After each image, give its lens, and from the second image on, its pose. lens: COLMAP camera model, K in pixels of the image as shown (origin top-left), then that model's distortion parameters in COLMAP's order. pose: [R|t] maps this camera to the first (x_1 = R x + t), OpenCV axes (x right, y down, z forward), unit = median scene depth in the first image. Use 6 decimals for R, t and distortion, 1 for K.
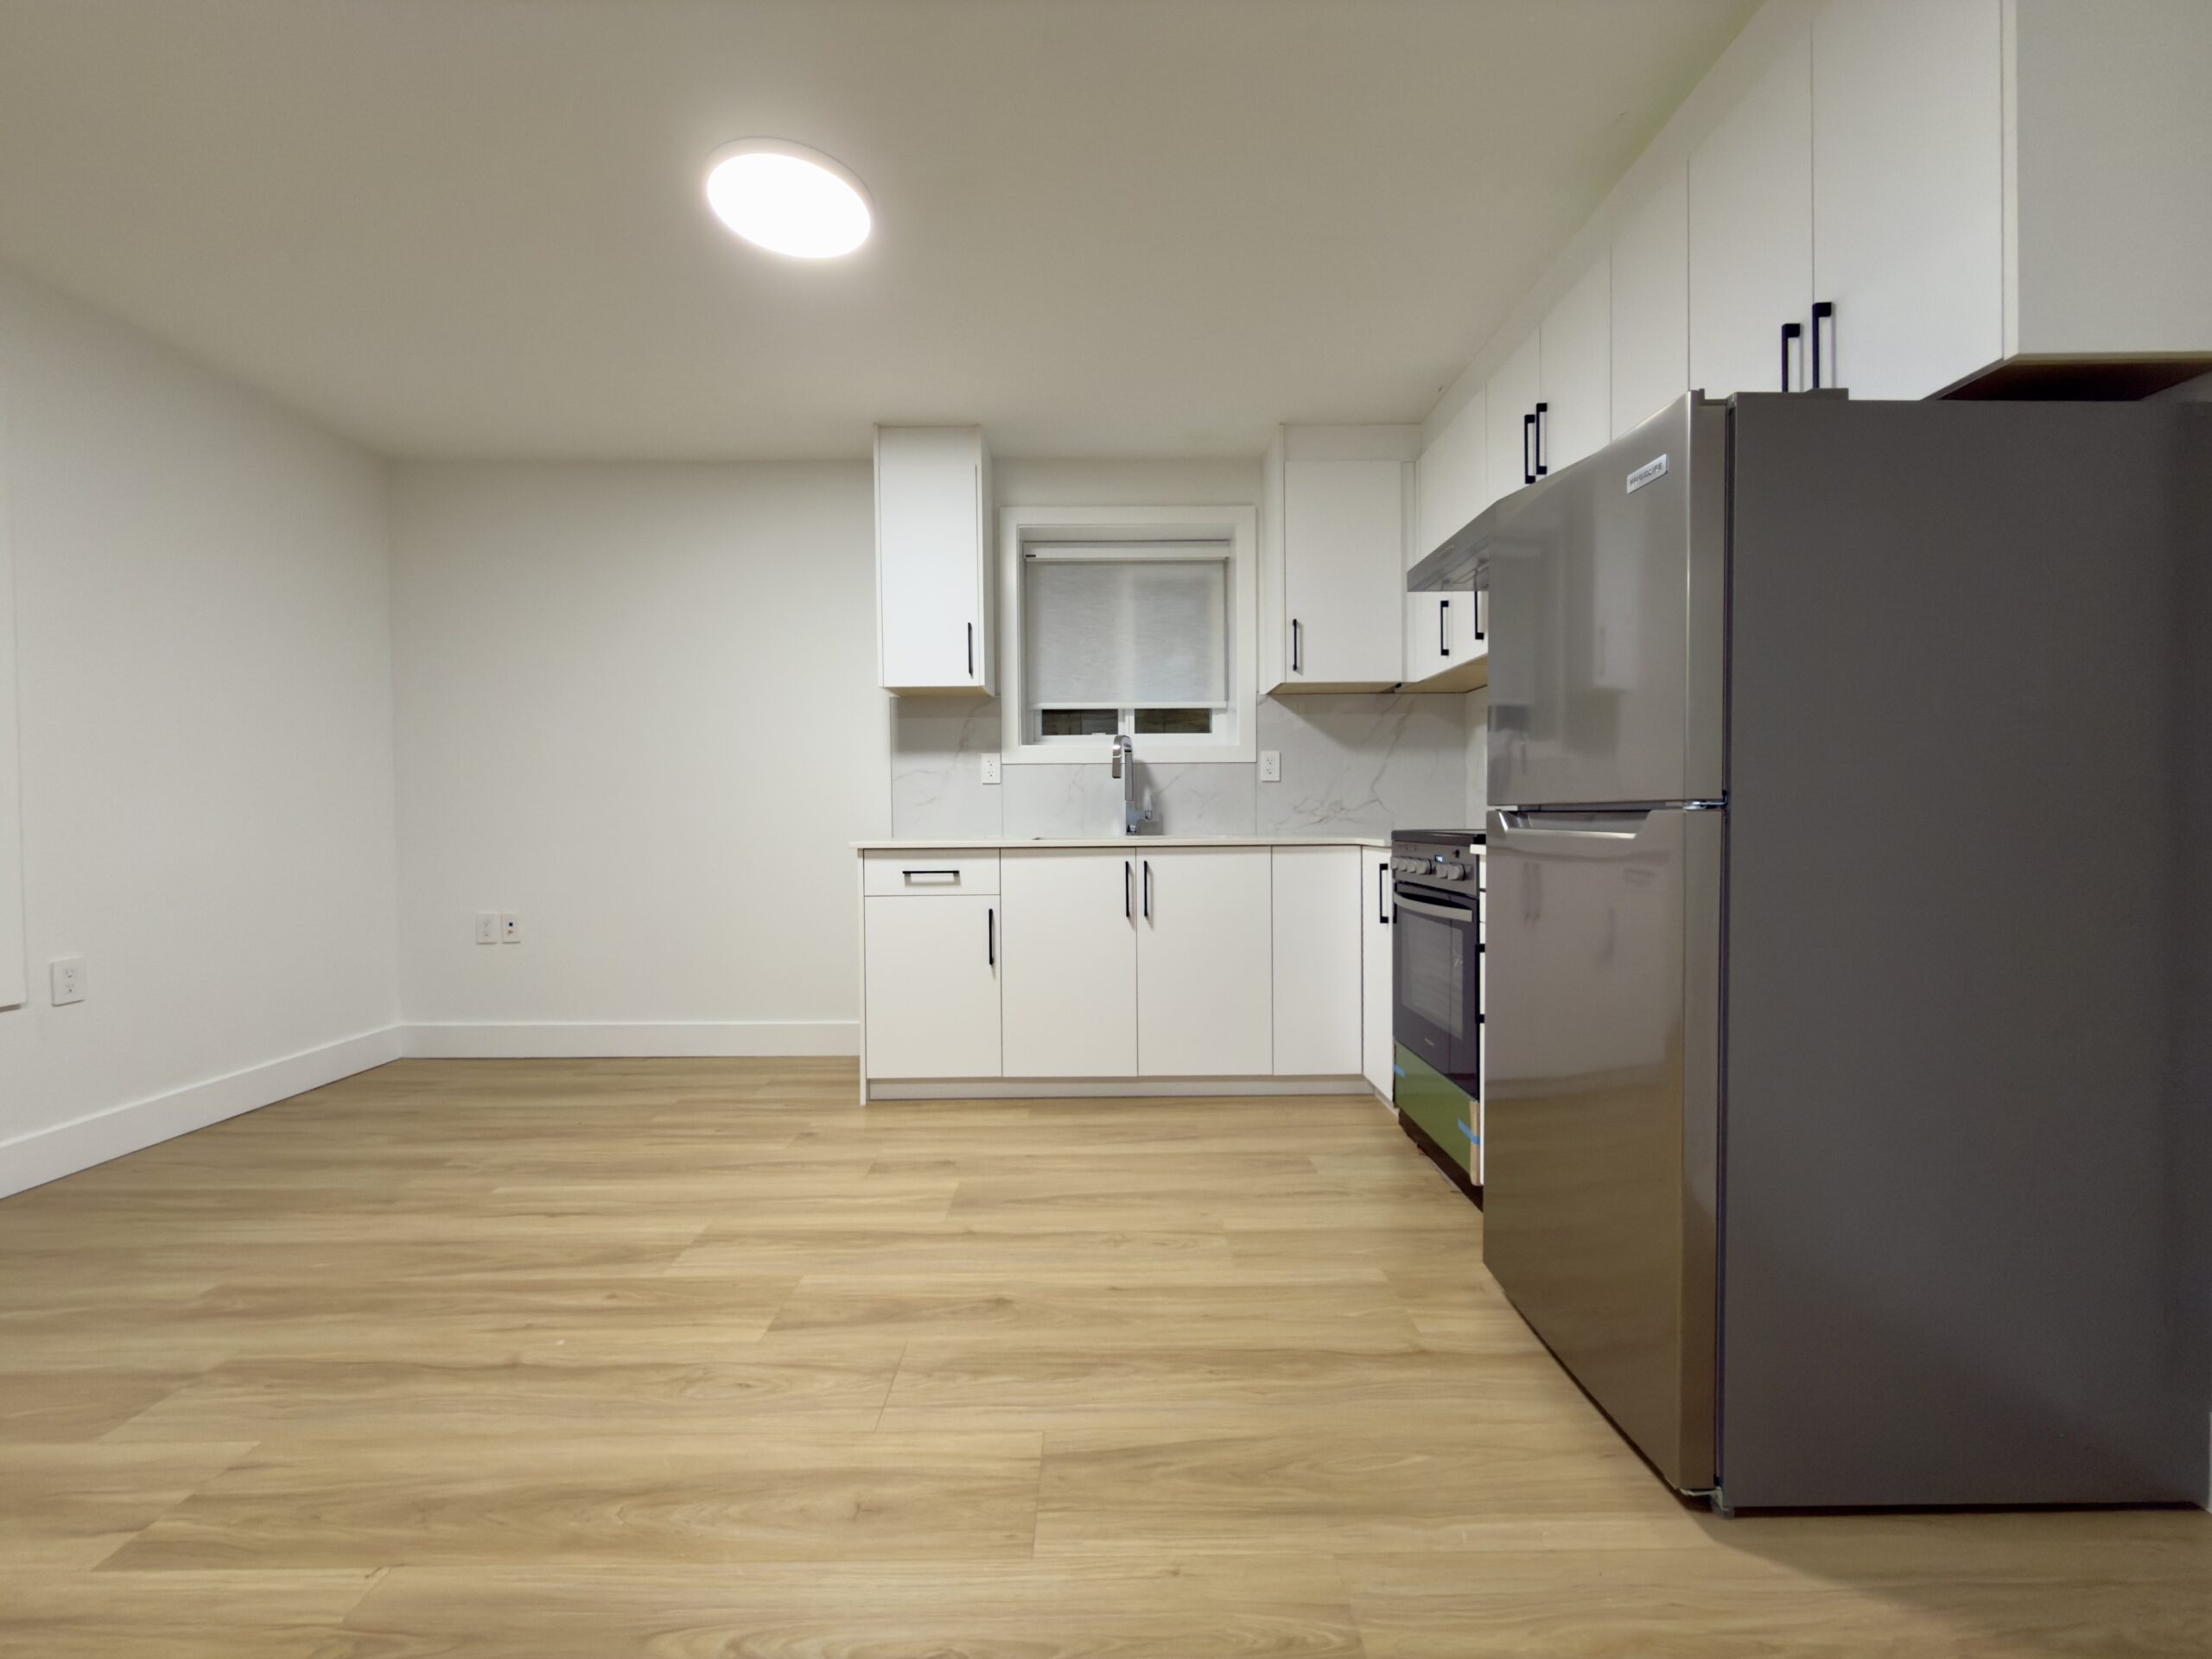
lens RADIAL K [[882.6, 0, 1106.0], [0, 882.6, 829.5], [0, 0, 1]] dist [0.000842, -0.000245]
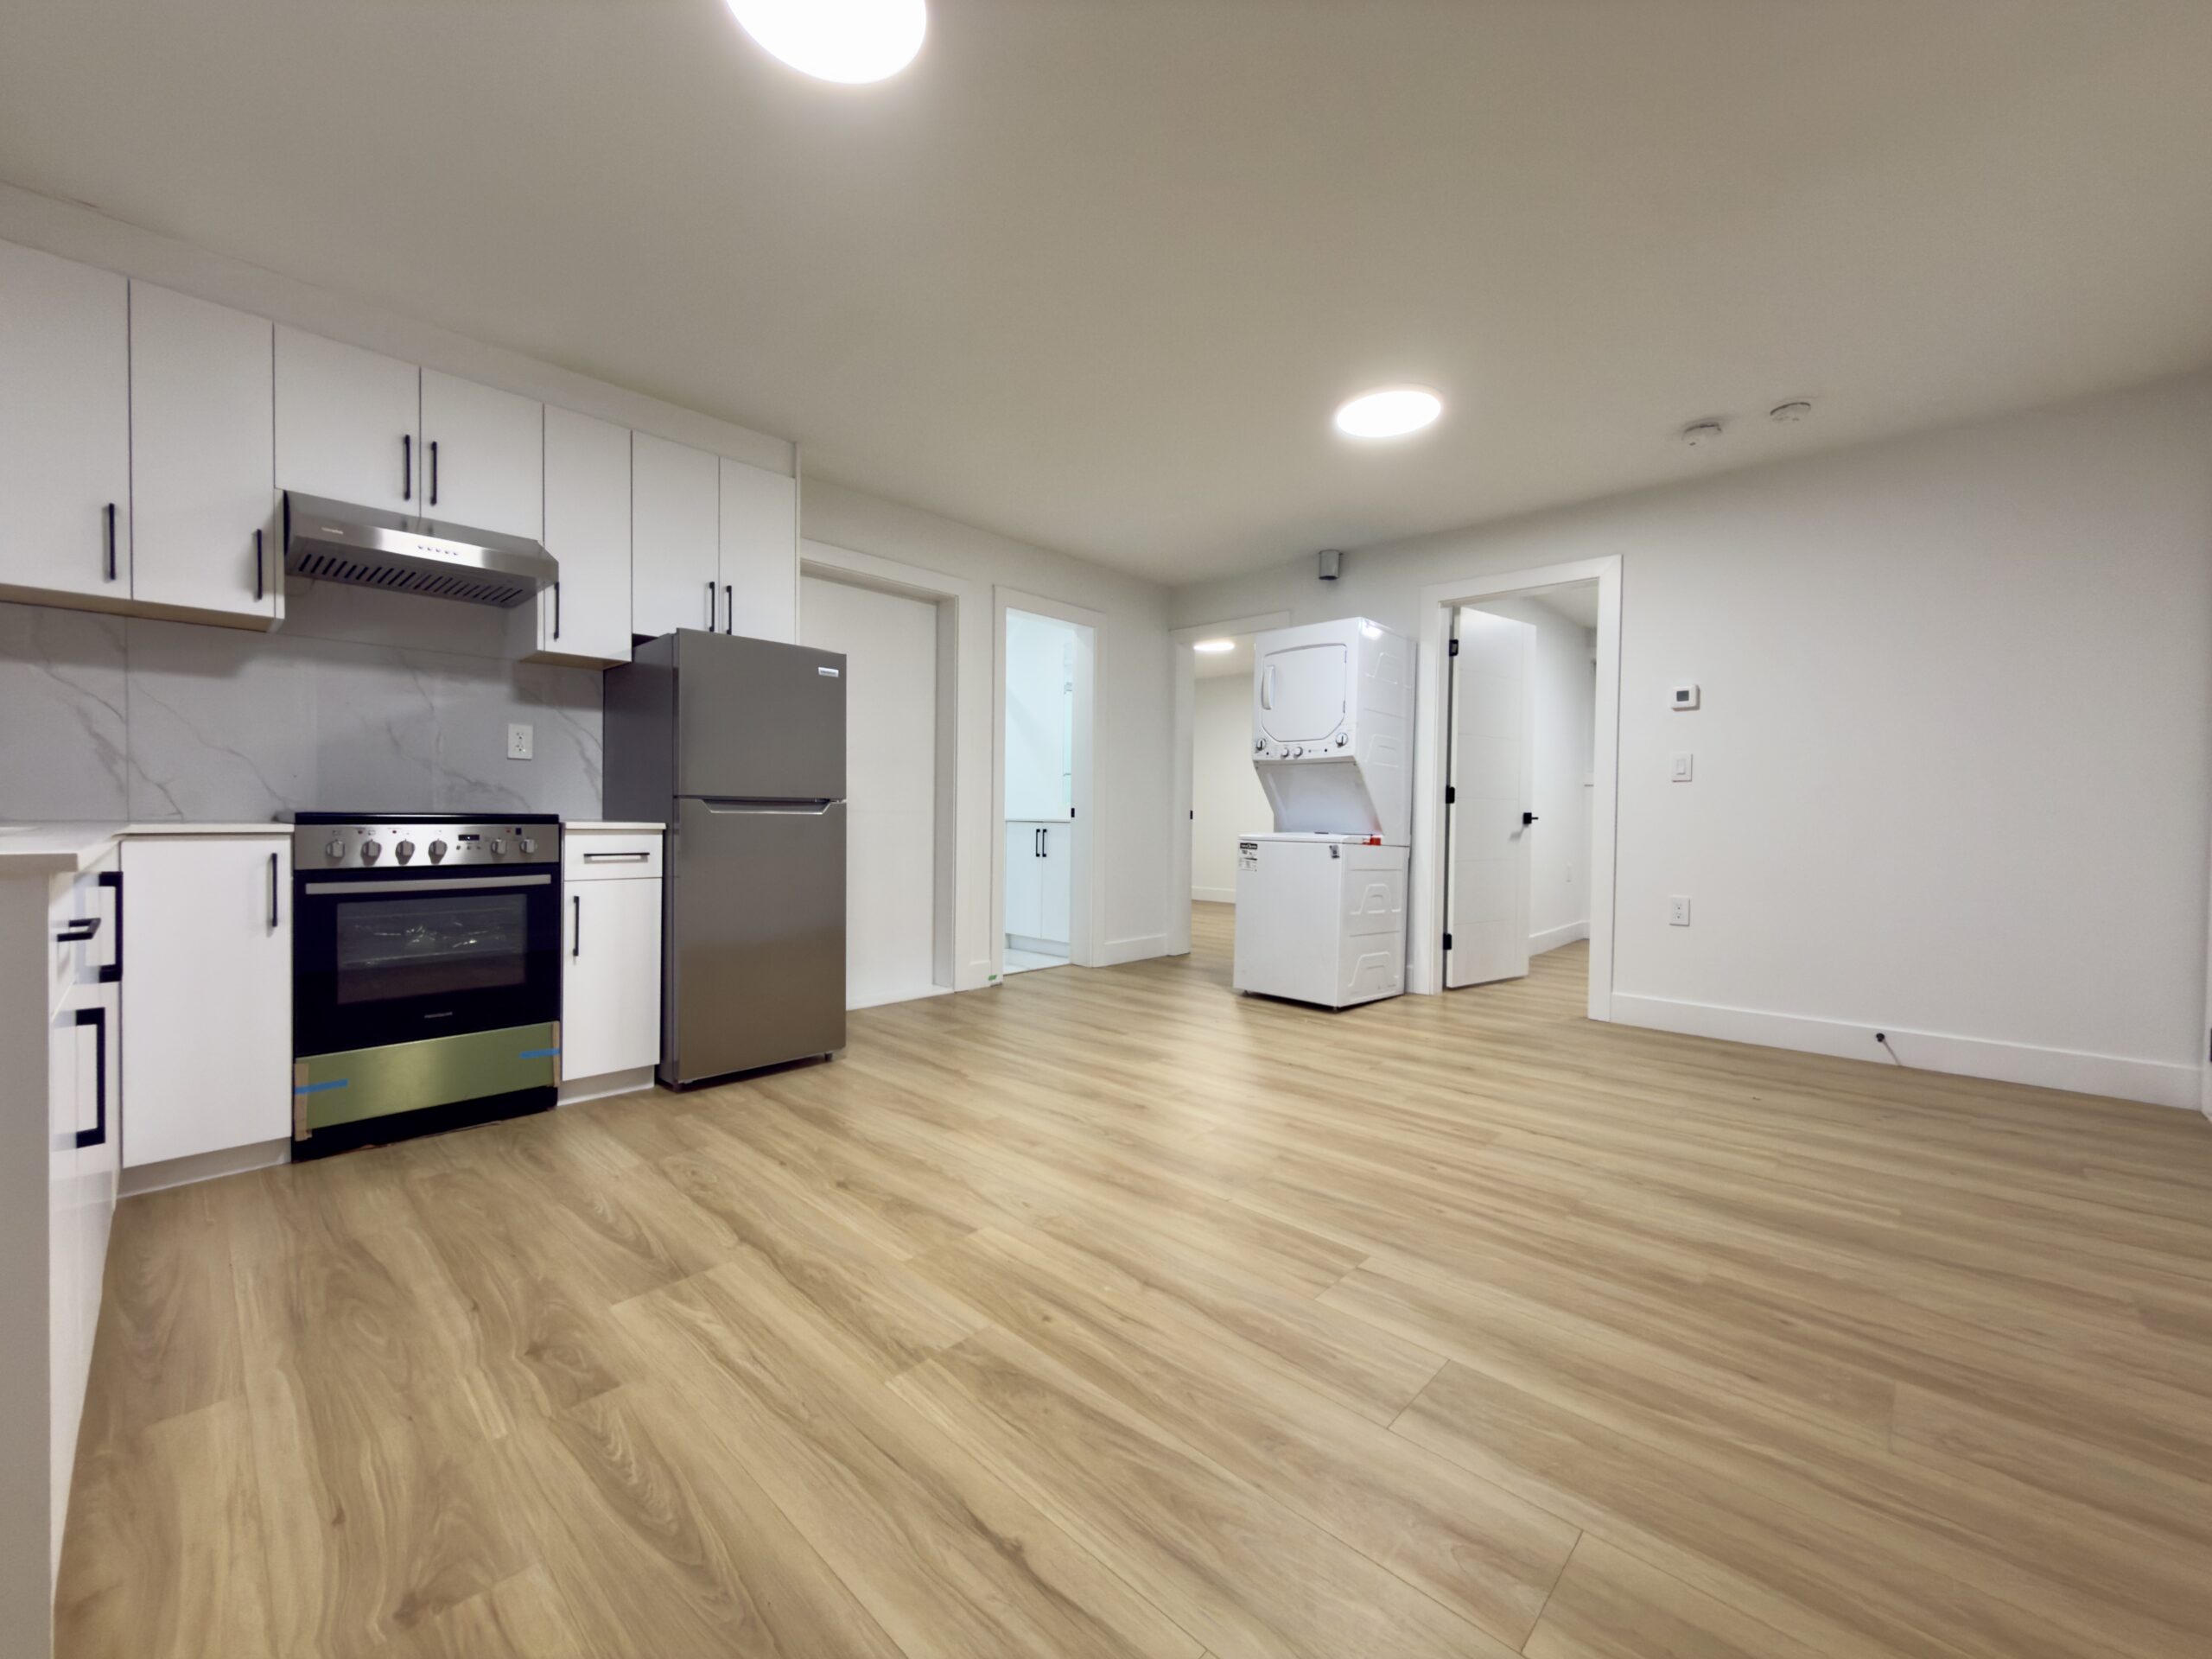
lens RADIAL K [[886.8, 0, 1106.0], [0, 886.8, 829.5], [0, 0, 1]] dist [0.001012, -0.000168]
pose [[-0.722078, -0.011372, 0.691718, -0.815089], [0.005083, 0.999751, 0.021743, 0.002420], [-0.691793, 0.019216, -0.721840, 1.063766]]
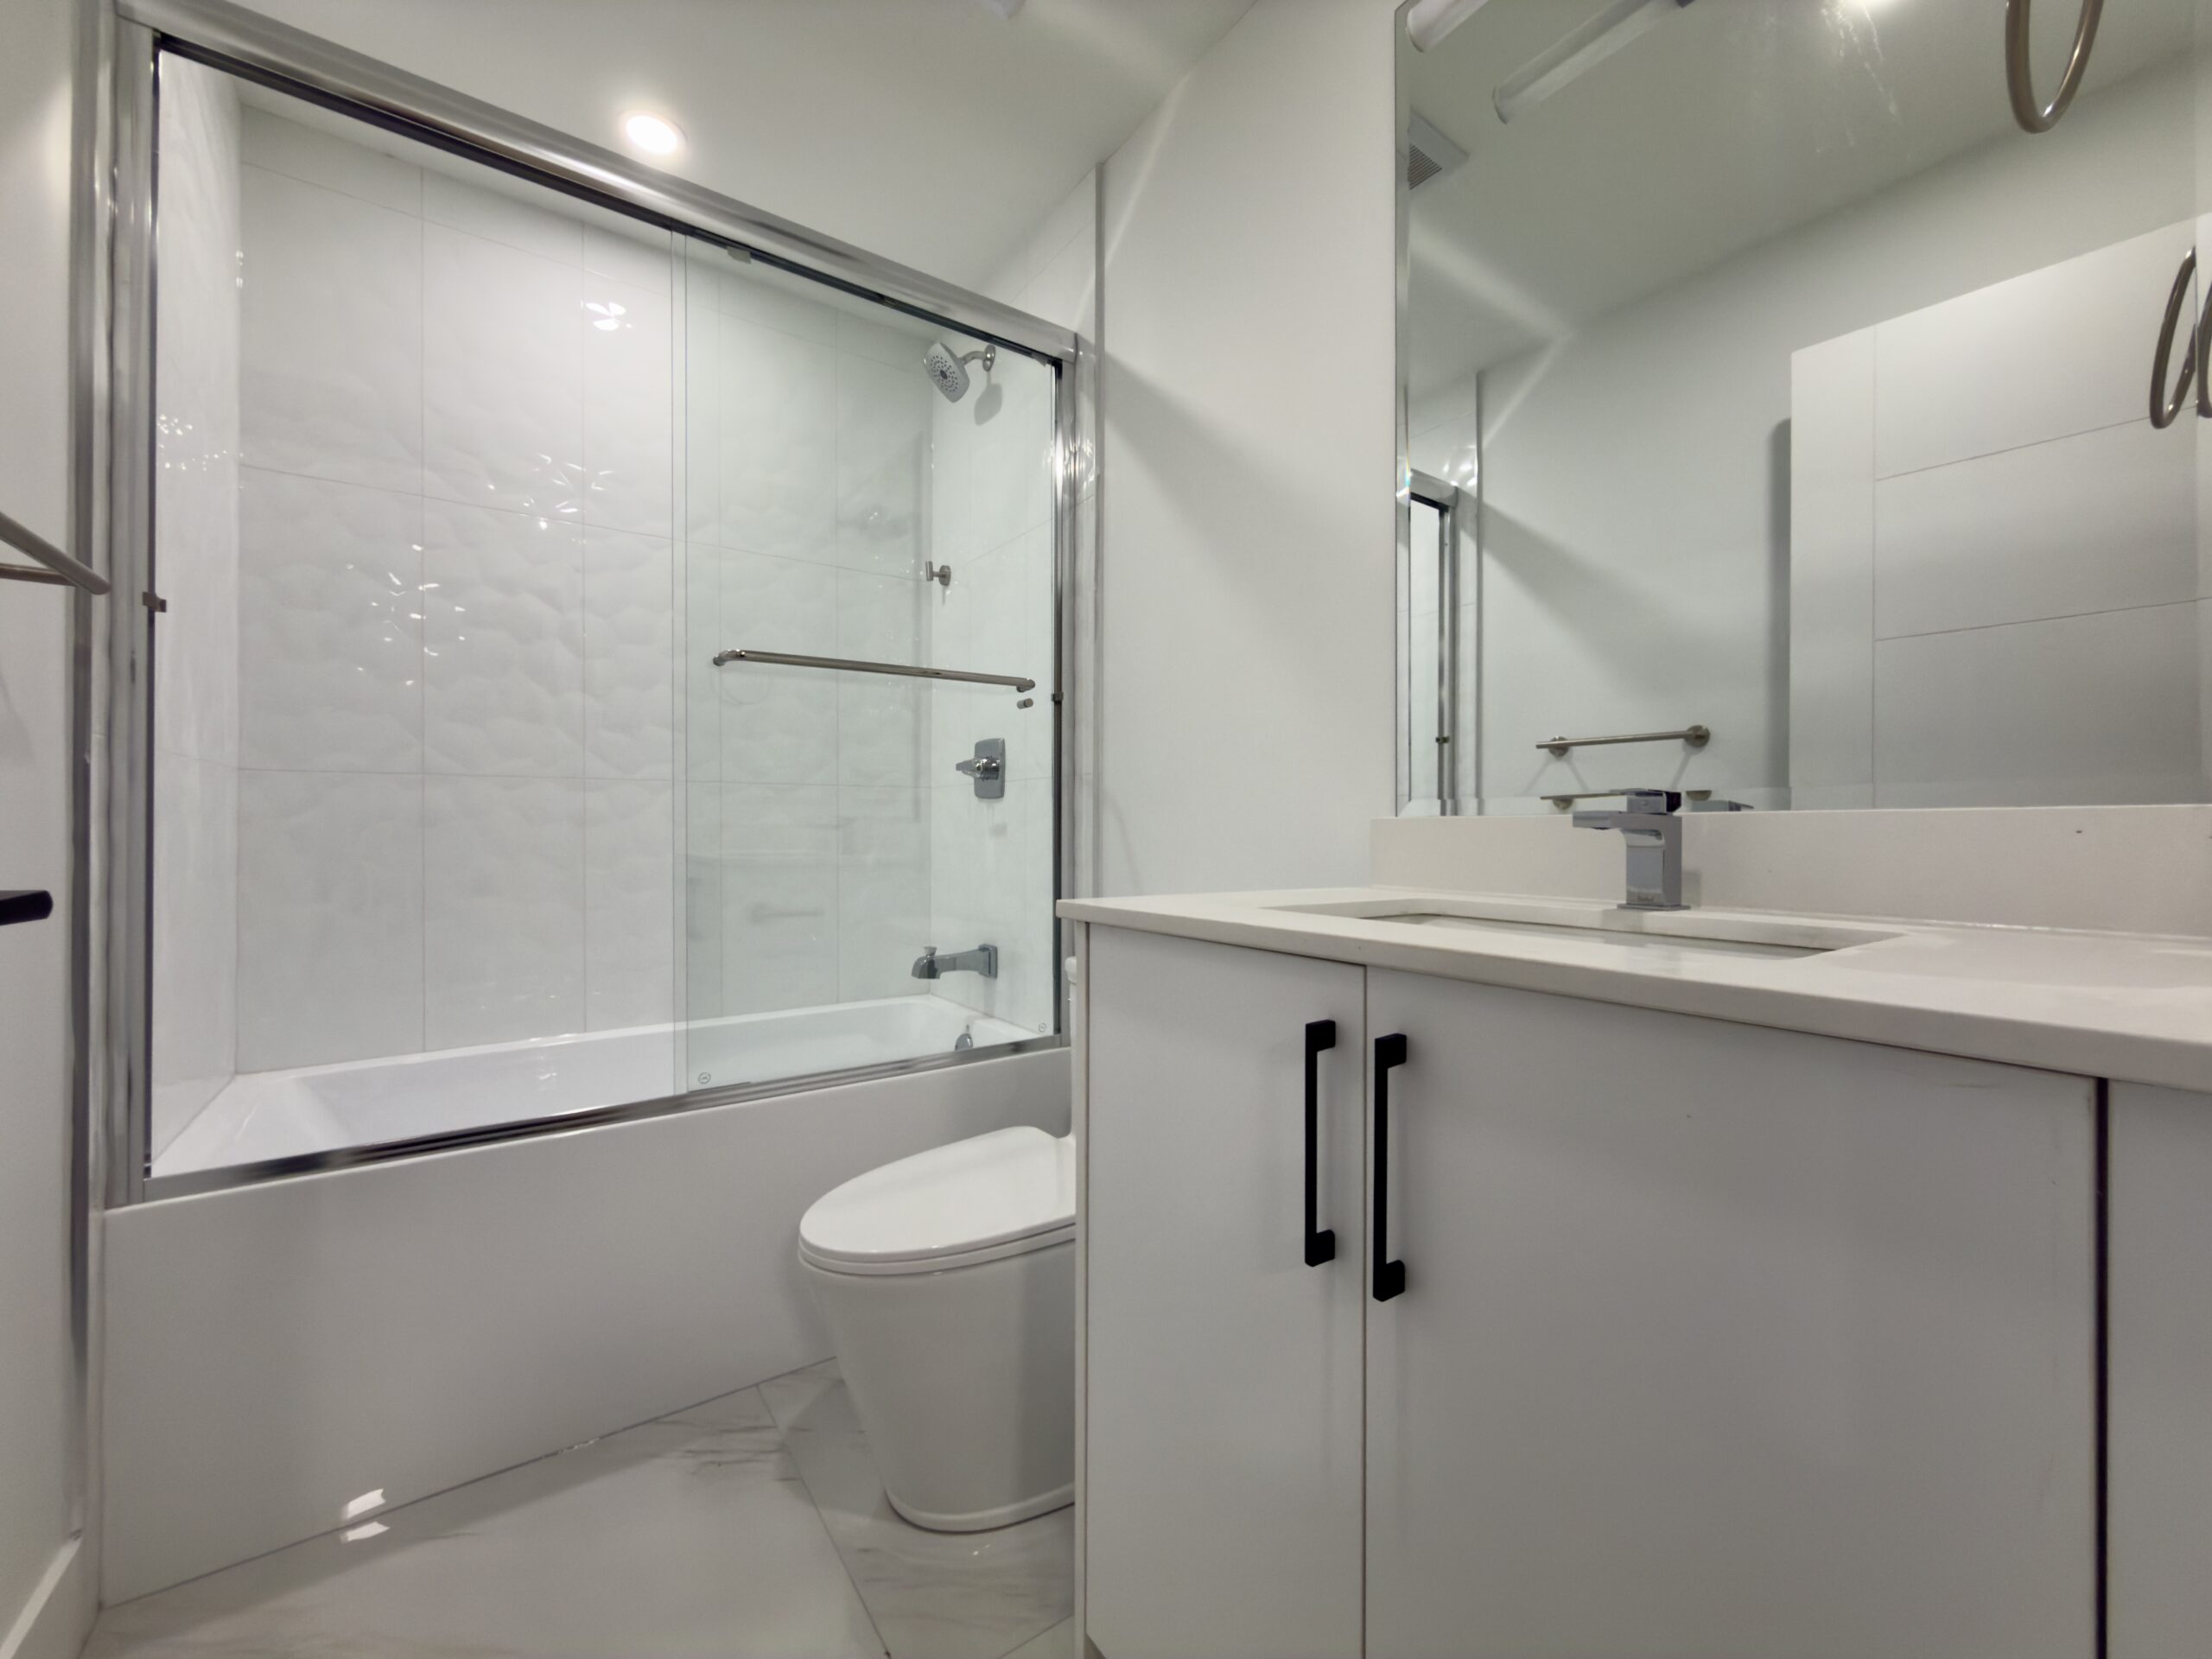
lens RADIAL K [[886.8, 0, 1106.0], [0, 886.8, 829.5], [0, 0, 1]] dist [0.001012, -0.000168]
pose [[-0.571464, 0.007311, 0.820595, 0.632617], [0.014325, 0.999897, 0.001067, -0.007909], [-0.820502, 0.012365, -0.571509, -0.192318]]
